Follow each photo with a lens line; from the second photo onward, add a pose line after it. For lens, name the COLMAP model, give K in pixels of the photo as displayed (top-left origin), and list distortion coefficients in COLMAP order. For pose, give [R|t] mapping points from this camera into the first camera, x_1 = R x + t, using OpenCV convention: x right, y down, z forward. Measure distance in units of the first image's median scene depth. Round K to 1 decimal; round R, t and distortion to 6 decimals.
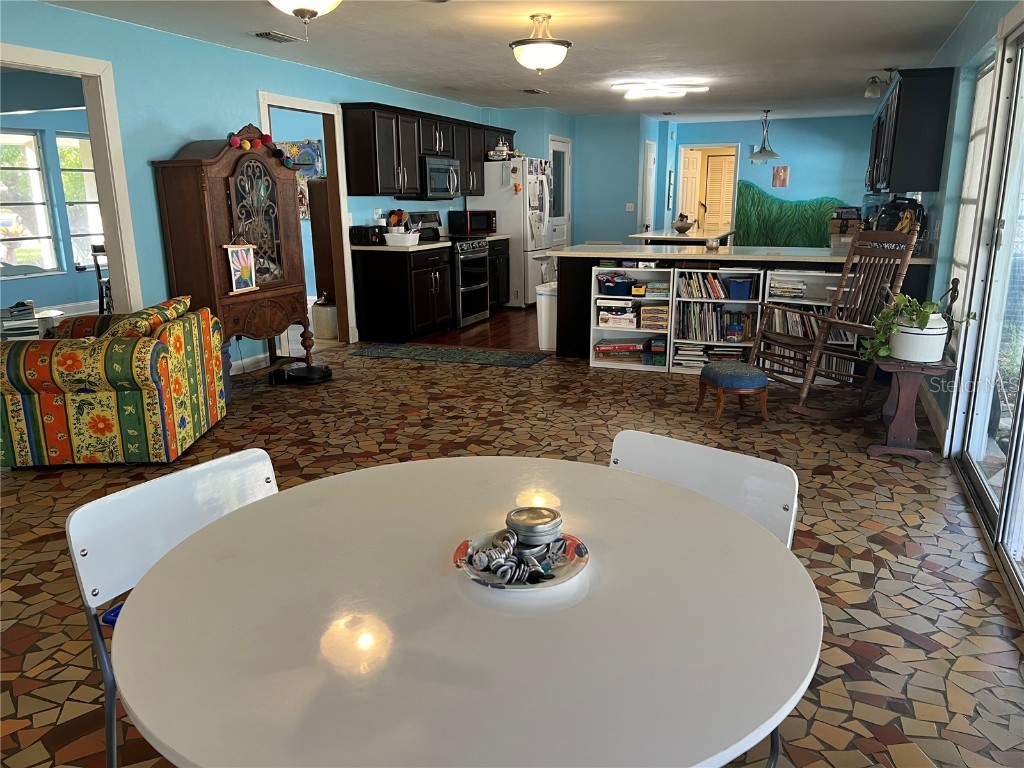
lens RADIAL K [[777.1, 0, 513.4], [0, 777.1, 390.3], [0, 0, 1]] dist [0.020065, -0.005228]
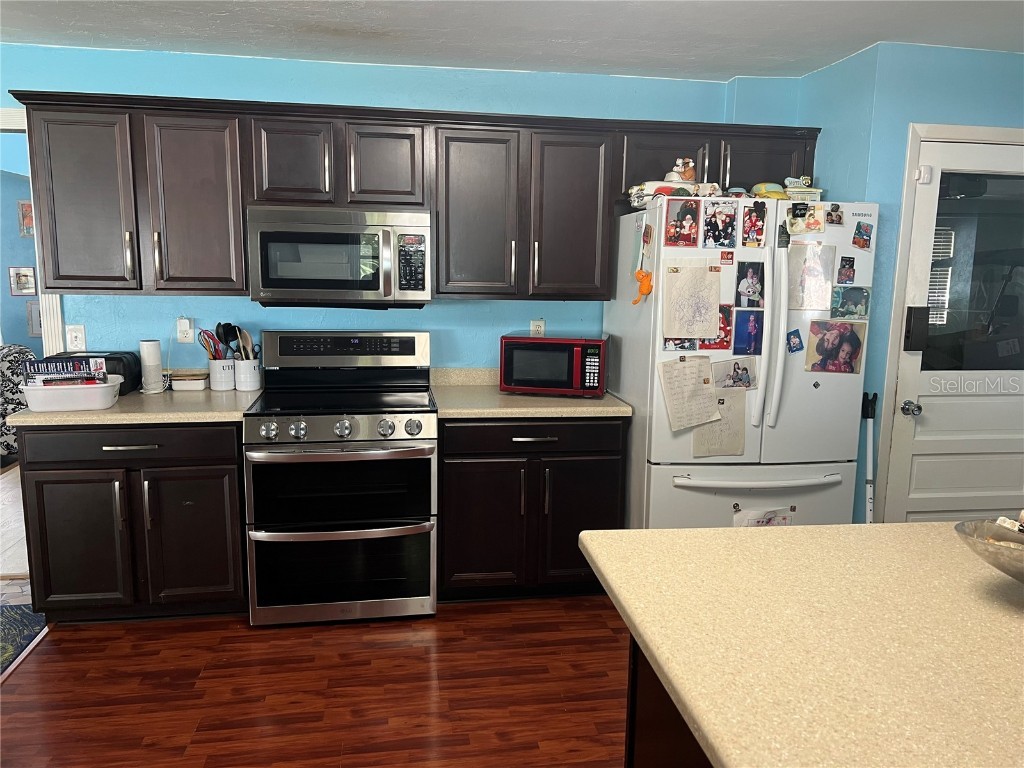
lens RADIAL K [[777.1, 0, 515.2], [0, 777.1, 385.8], [0, 0, 1]] dist [0.020065, -0.005228]
pose [[0.519355, 0.145256, -0.842123, 0.314374], [-0.219519, 0.975057, 0.032804, -0.240294], [0.825882, 0.167825, 0.538287, 0.866867]]
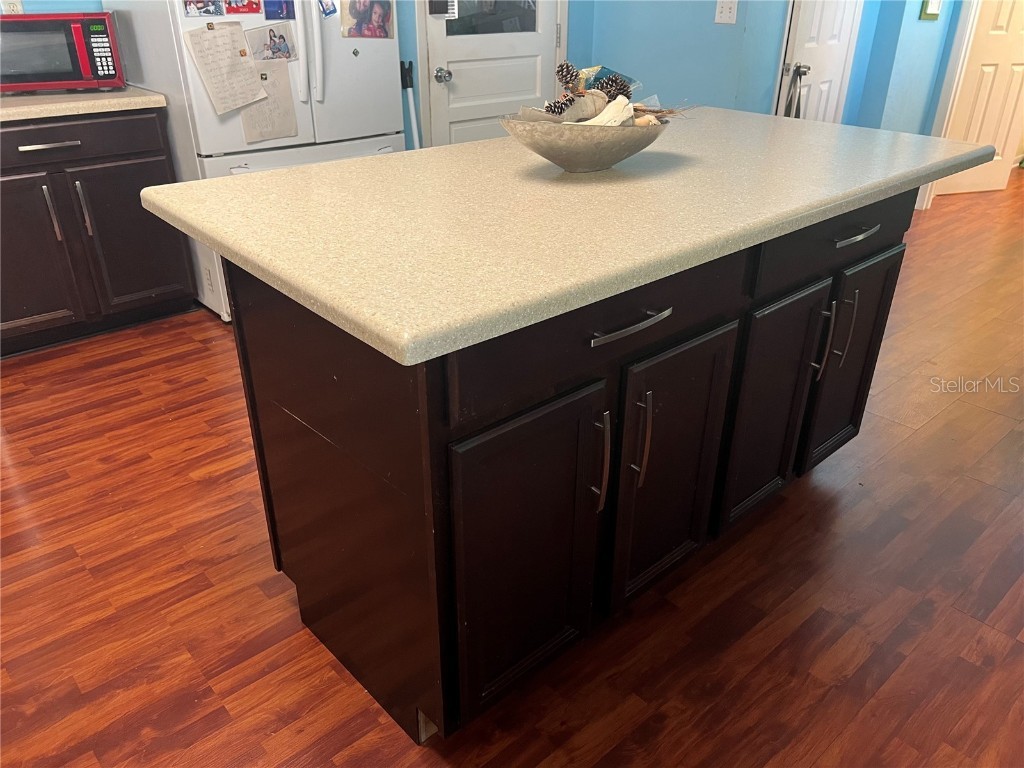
lens RADIAL K [[777.1, 0, 506.9], [0, 777.1, 384.0], [0, 0, 1]] dist [0.020065, -0.005228]
pose [[0.897699, 0.191823, -0.396663, 0.314465], [-0.100211, 0.965552, 0.240141, -0.204319], [0.429063, -0.175824, 0.885997, 0.864314]]
